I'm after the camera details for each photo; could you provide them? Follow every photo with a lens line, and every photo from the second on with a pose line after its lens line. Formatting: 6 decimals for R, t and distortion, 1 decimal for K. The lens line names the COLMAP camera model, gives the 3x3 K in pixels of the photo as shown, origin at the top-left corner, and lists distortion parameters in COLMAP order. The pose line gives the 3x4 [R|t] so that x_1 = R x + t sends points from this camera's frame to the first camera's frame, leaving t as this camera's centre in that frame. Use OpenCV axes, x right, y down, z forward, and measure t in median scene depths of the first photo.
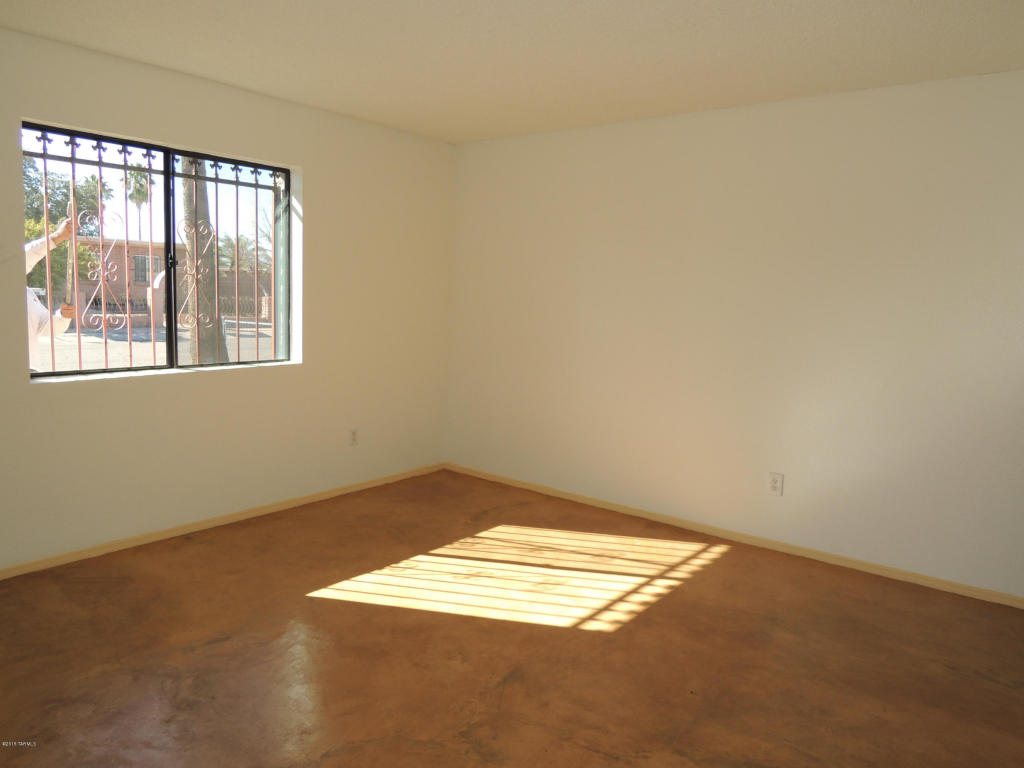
lens RADIAL K [[744.9, 0, 512.0], [0, 744.9, 384.0], [0, 0, 1]] dist [-0.010408, -0.001964]
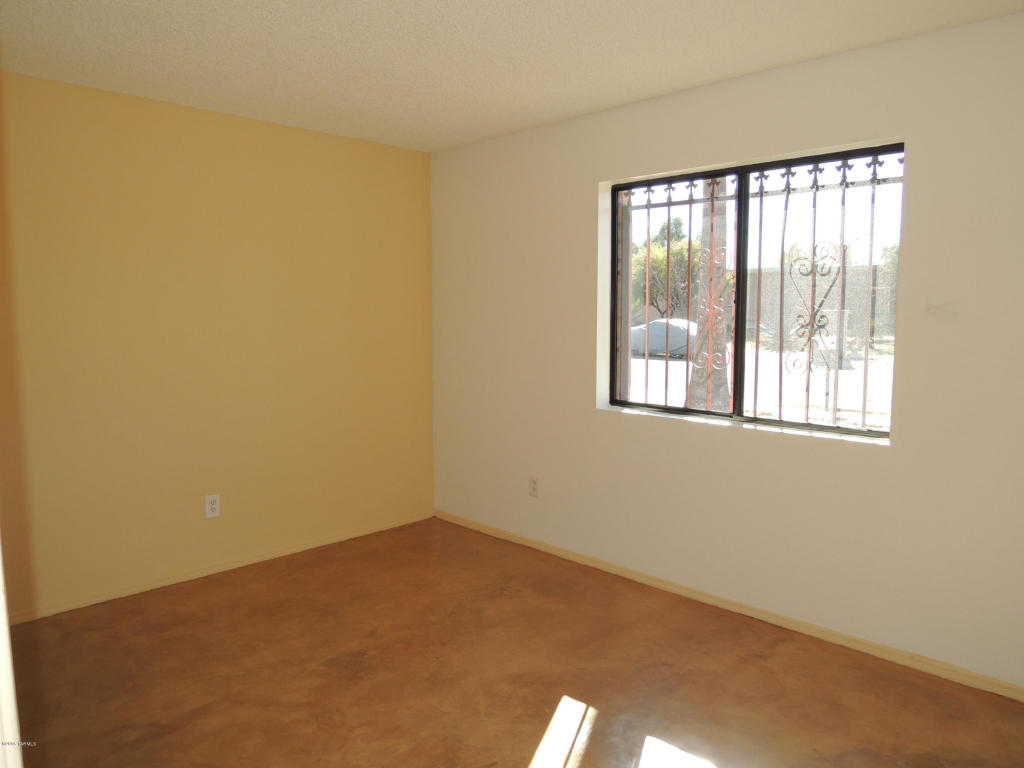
lens RADIAL K [[744.9, 0, 512.0], [0, 744.9, 384.0], [0, 0, 1]] dist [-0.010408, -0.001964]
pose [[-0.251837, 0.100430, -0.962545, 0.536496], [-0.135721, 0.981106, 0.137876, -0.140461], [0.958206, 0.165360, -0.233448, 0.980227]]
